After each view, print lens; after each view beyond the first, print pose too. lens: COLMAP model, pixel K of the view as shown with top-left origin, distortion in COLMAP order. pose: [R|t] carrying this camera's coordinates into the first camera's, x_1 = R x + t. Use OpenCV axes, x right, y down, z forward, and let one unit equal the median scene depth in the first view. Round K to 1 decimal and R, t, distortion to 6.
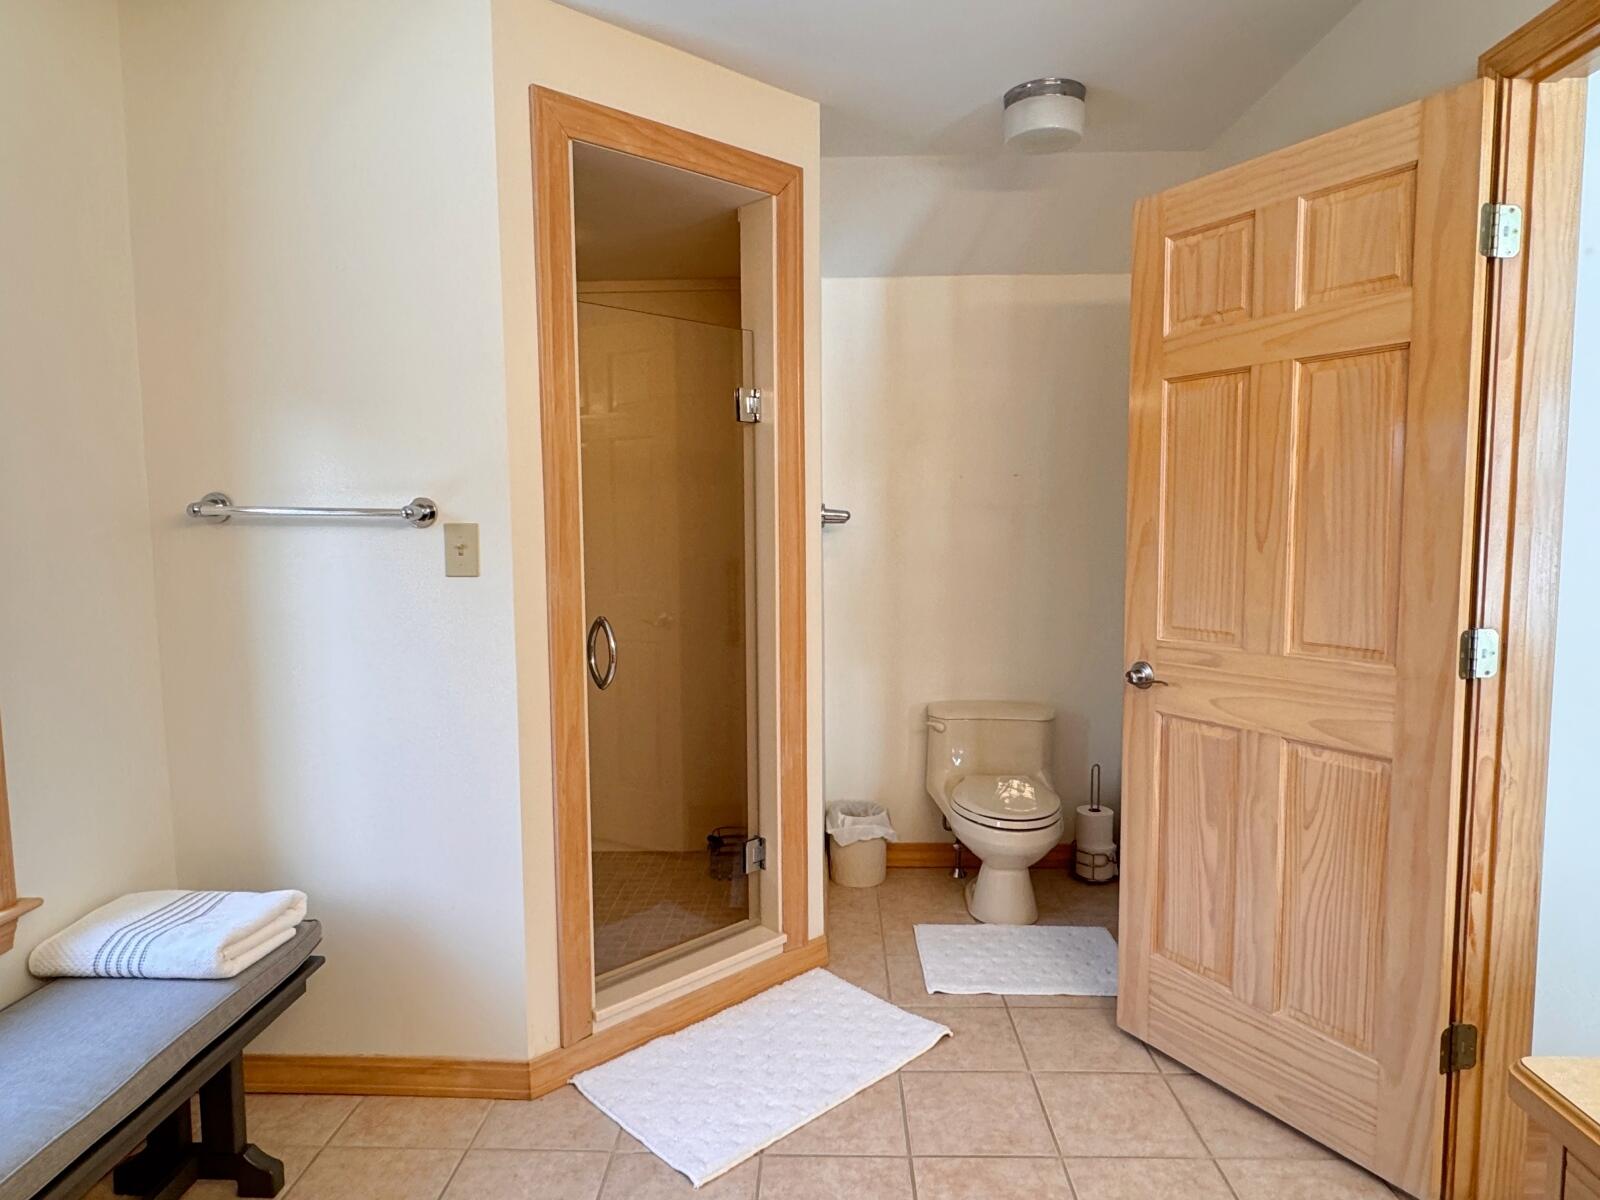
lens RADIAL K [[974.8, 0, 799.4], [0, 974.8, 598.7], [0, 0, 1]] dist [-0.007628, 0.005826]
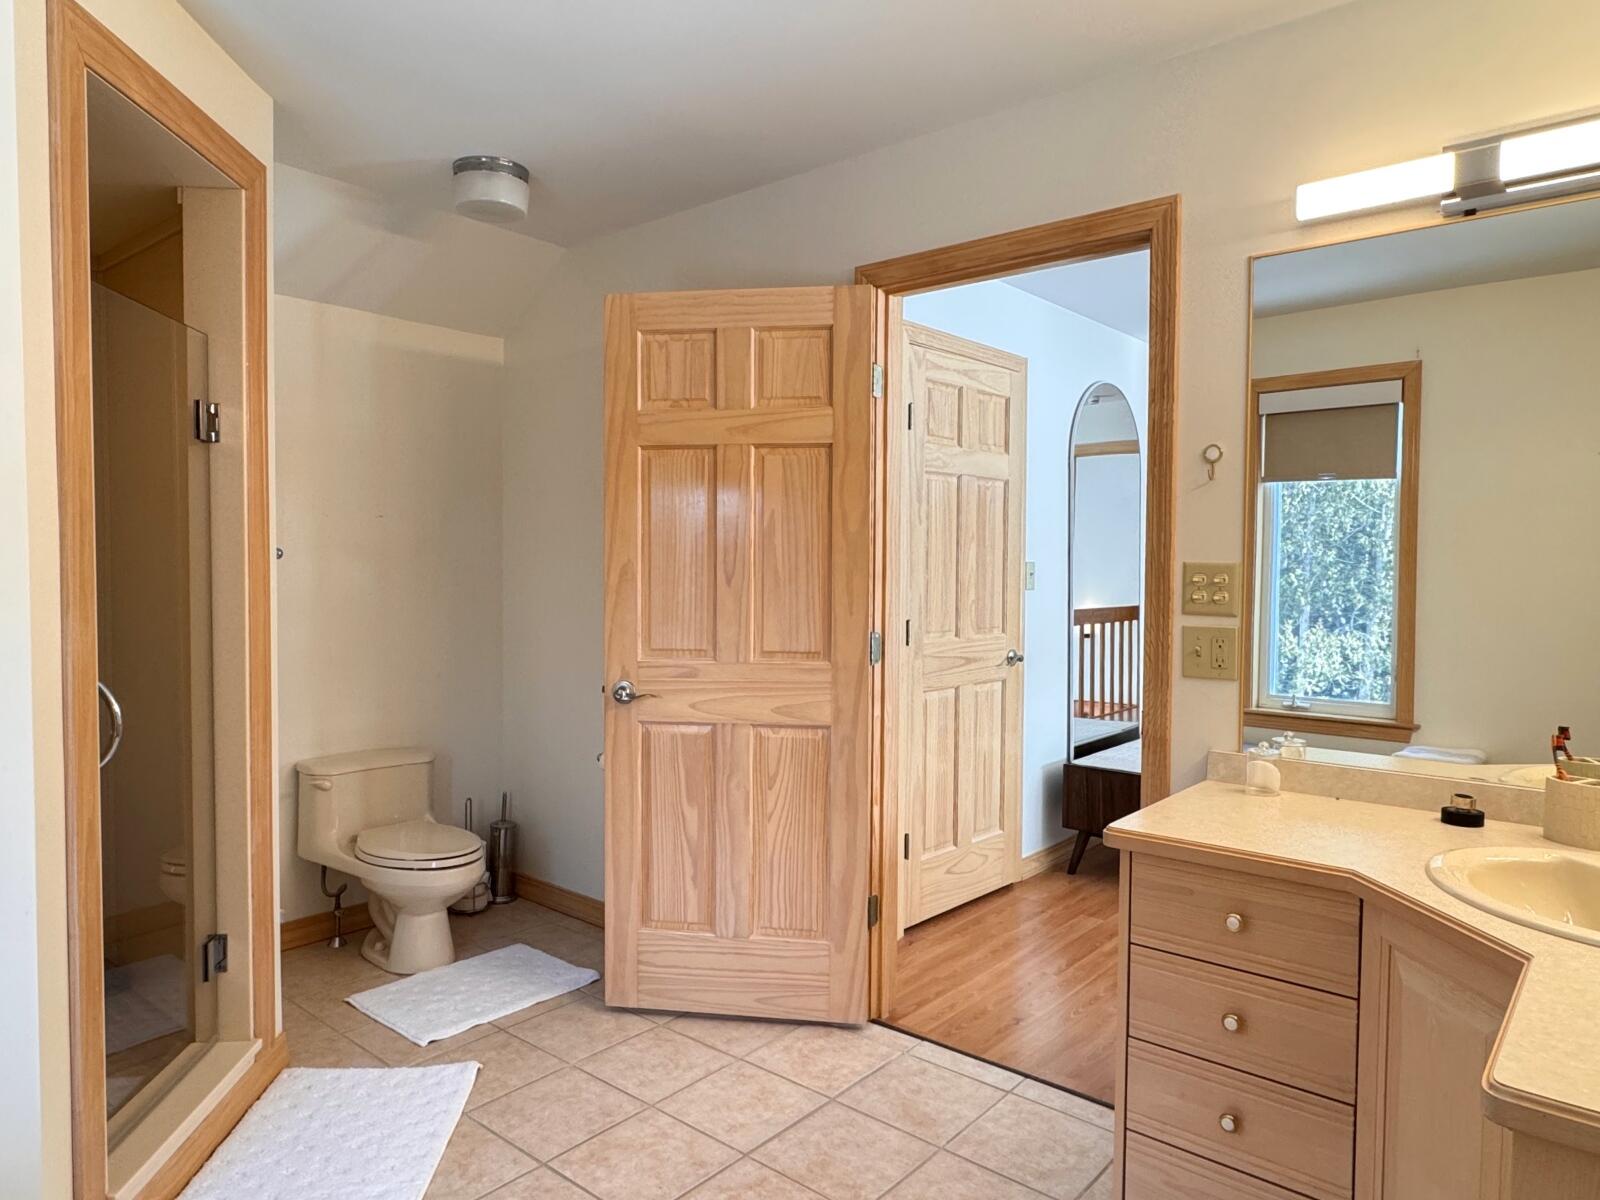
lens RADIAL K [[1015.0, 0, 800.3], [0, 1015.0, 600.9], [0, 0, 1]] dist [-0.003026, 0.003842]
pose [[0.626262, -0.016116, 0.779446, -0.514950], [0.055638, 0.998161, -0.024065, 0.010393], [-0.777625, 0.058437, 0.626007, 0.063456]]
